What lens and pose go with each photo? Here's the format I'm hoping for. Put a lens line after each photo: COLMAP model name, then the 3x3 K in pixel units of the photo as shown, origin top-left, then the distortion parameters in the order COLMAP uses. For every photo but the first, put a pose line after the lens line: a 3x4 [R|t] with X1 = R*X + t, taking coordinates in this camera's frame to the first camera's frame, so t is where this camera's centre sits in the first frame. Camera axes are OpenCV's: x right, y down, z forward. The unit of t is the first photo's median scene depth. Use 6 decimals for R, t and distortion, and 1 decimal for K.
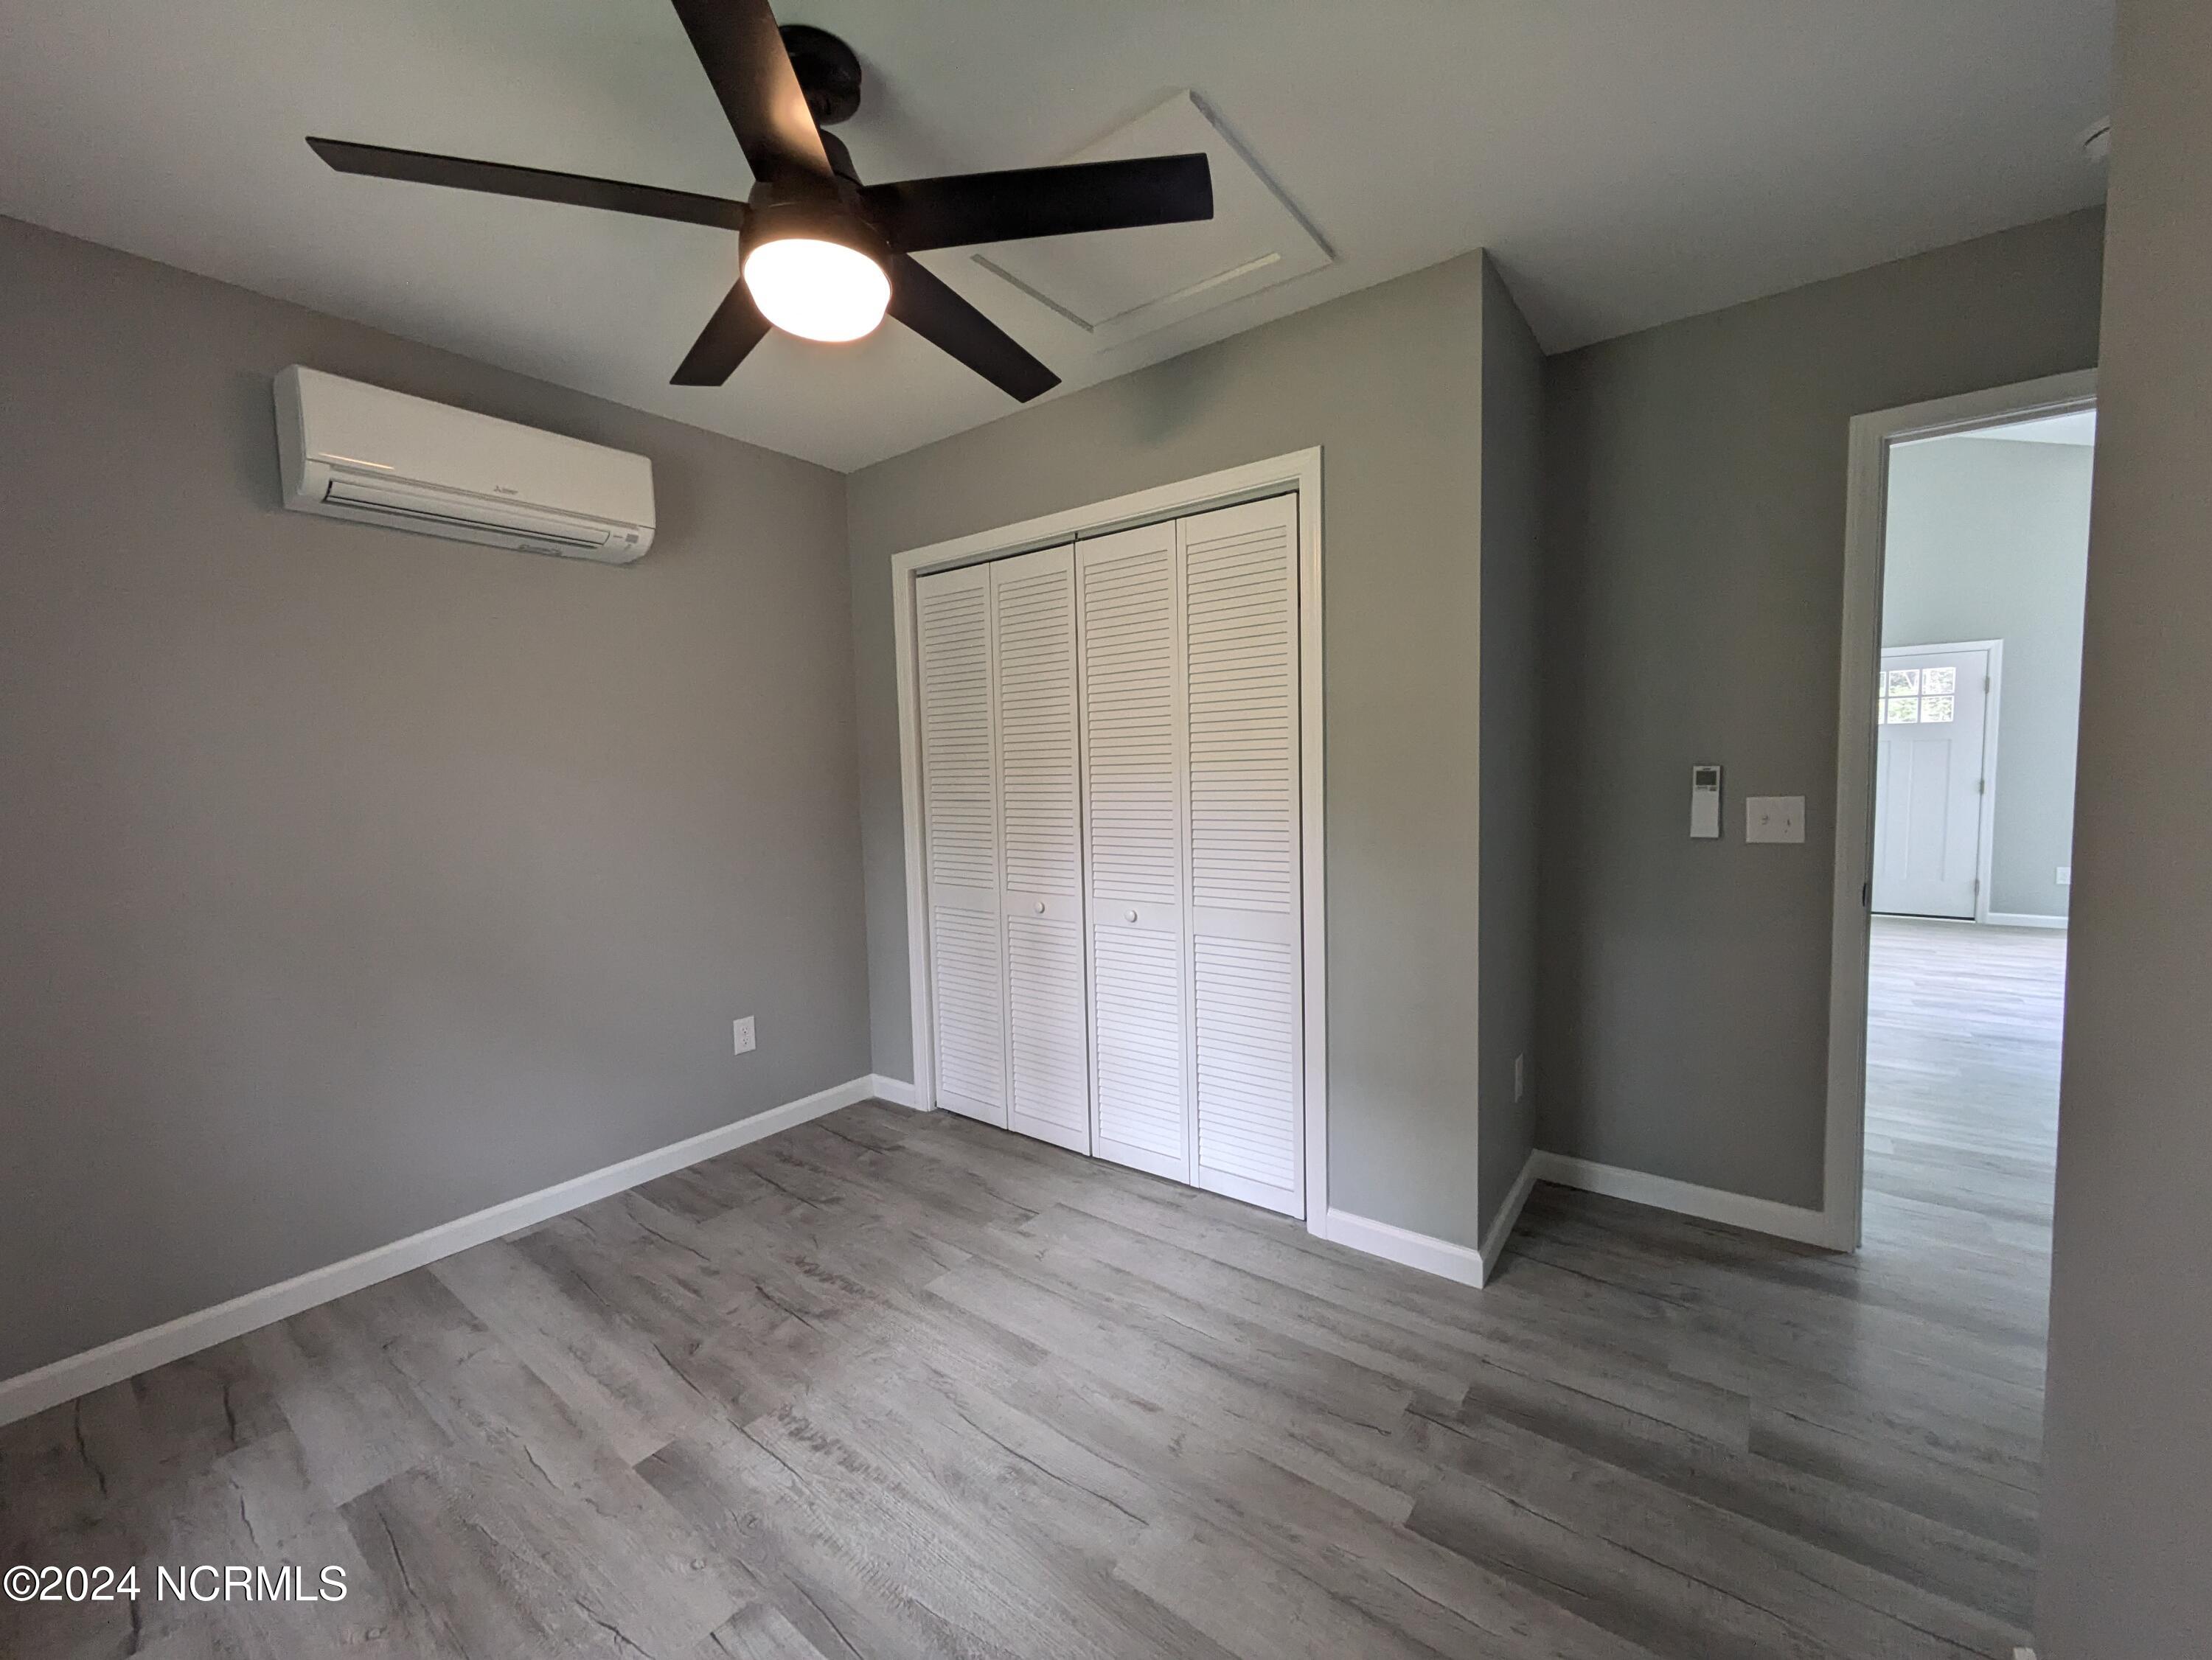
lens RADIAL K [[878.1, 0, 1110.3], [0, 878.1, 829.8], [0, 0, 1]] dist [-0.001003, 0.001728]
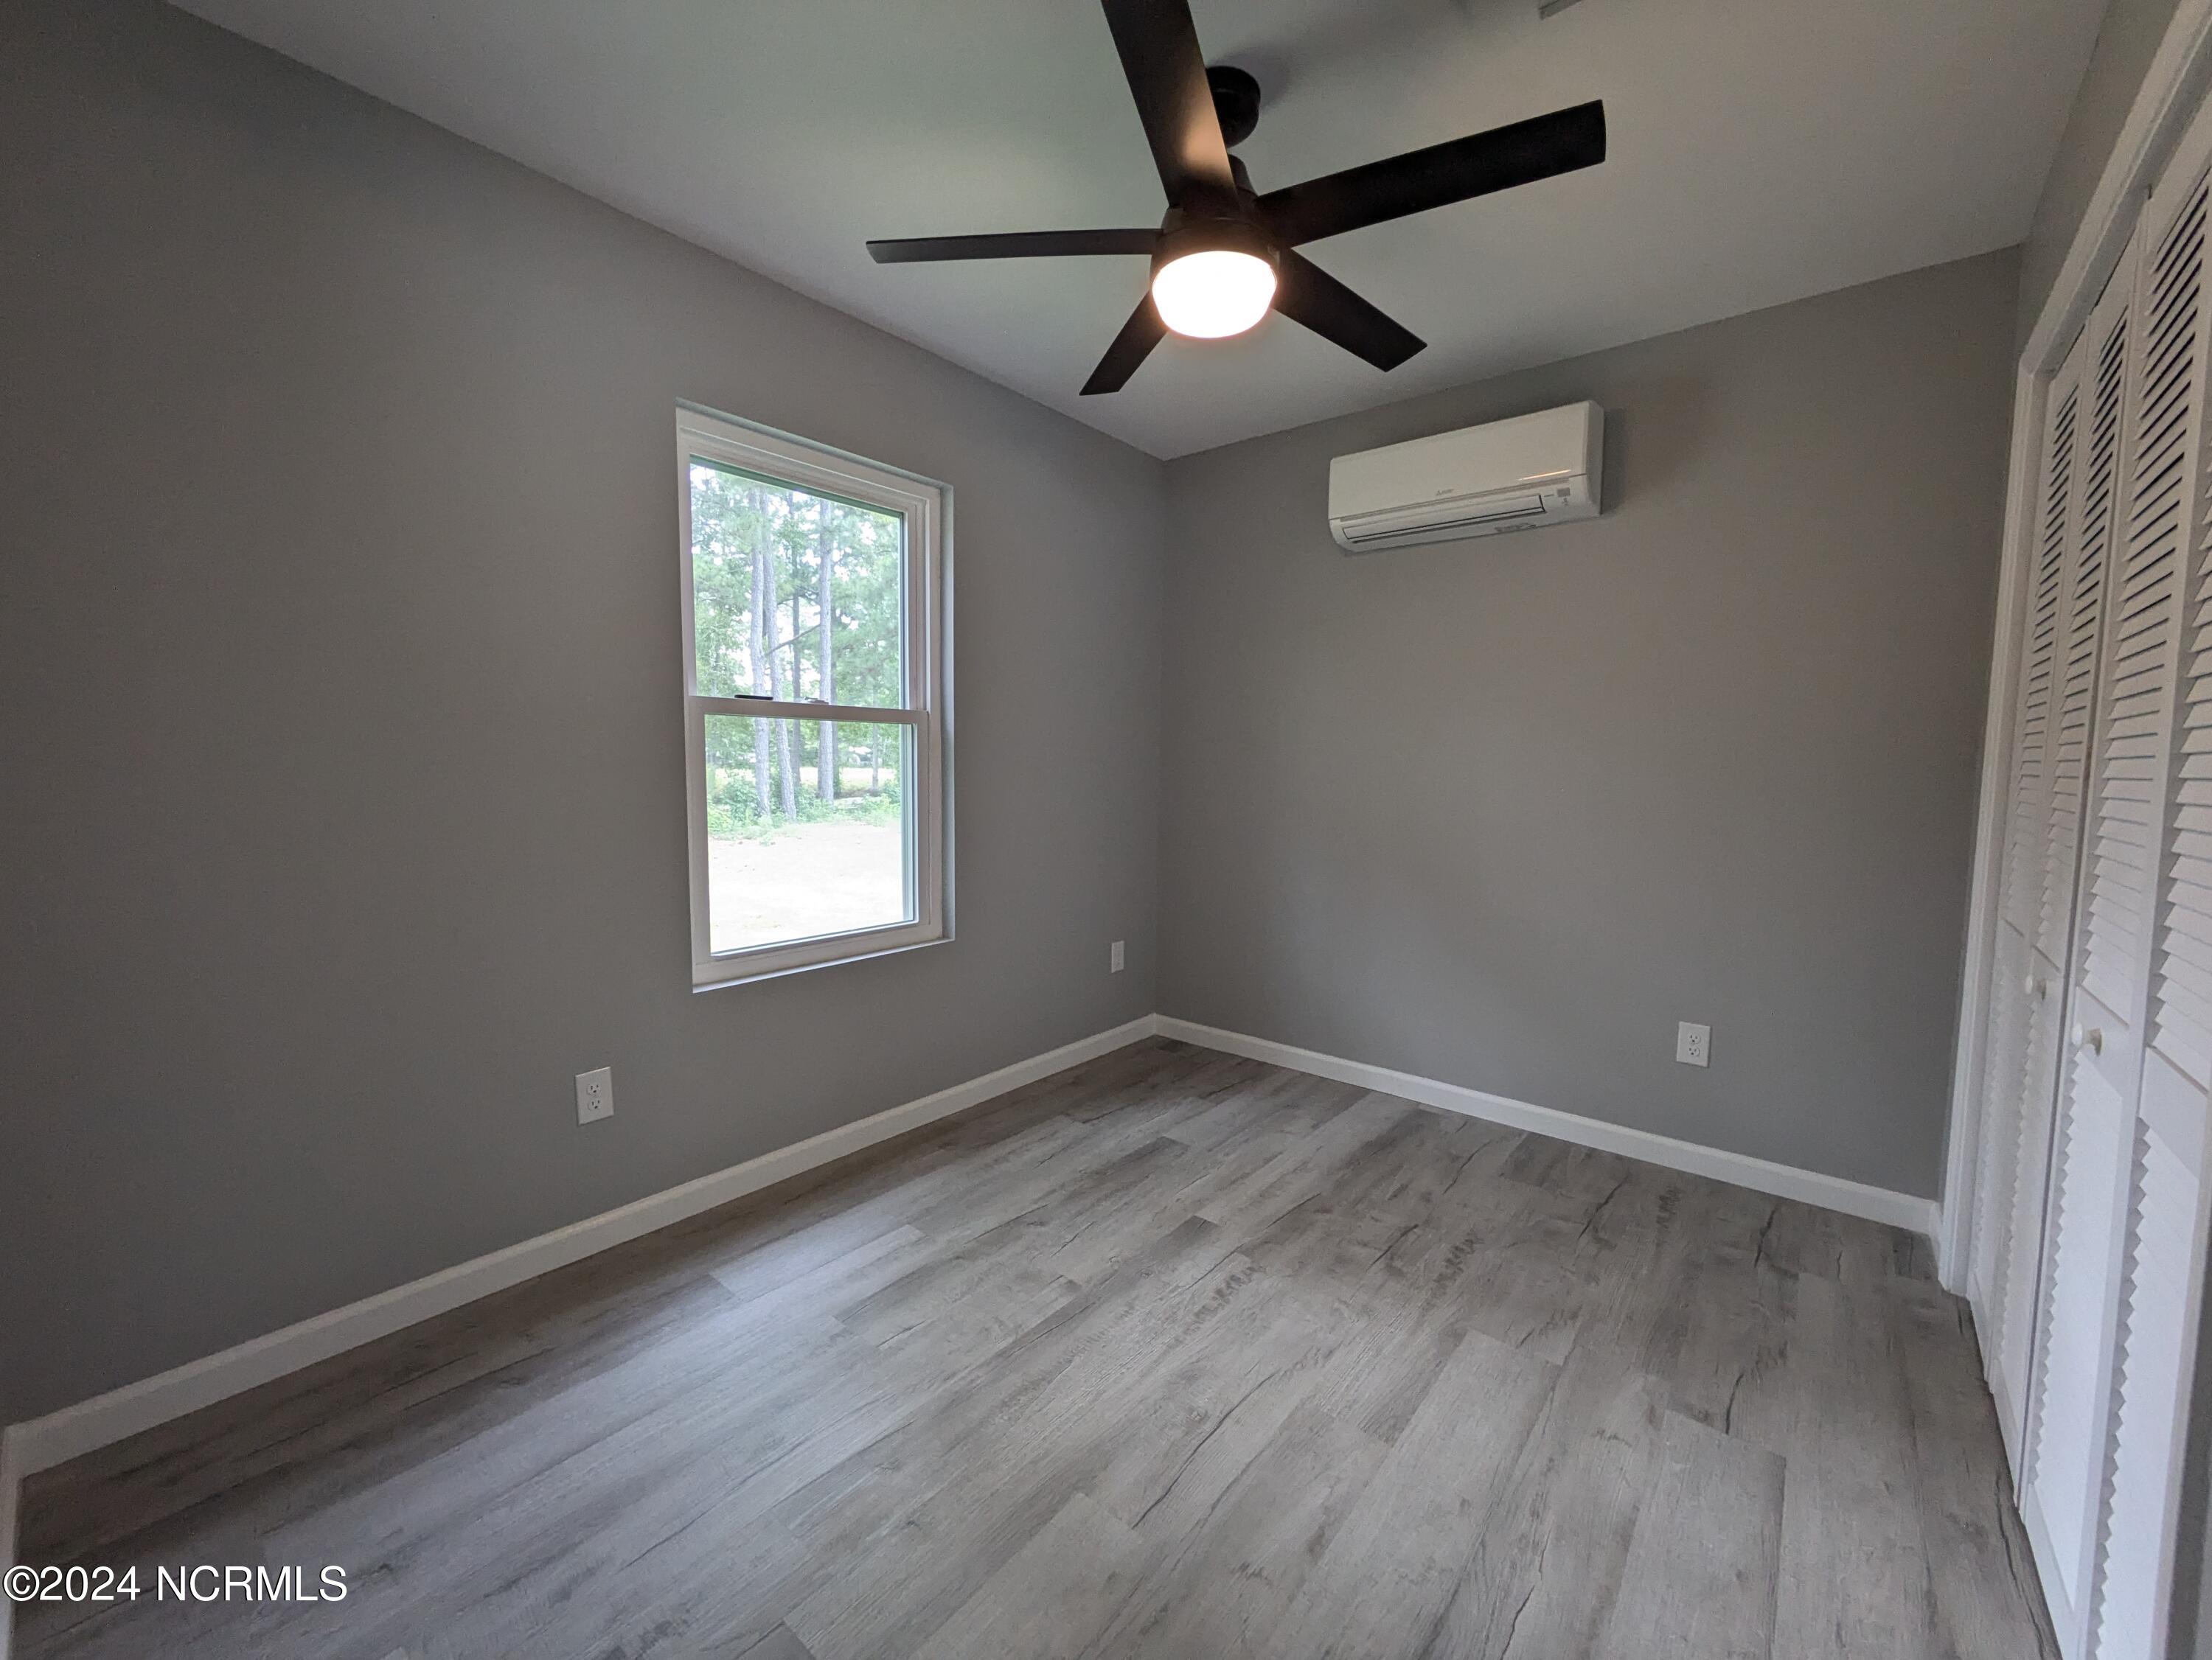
lens RADIAL K [[878.1, 0, 1098.5], [0, 878.1, 828.4], [0, 0, 1]] dist [-0.001003, 0.001728]
pose [[-0.048822, 0.099047, -0.993884, 0.632782], [-0.081161, 0.991387, 0.102785, -0.015639], [0.995505, 0.085683, -0.040363, 0.674830]]
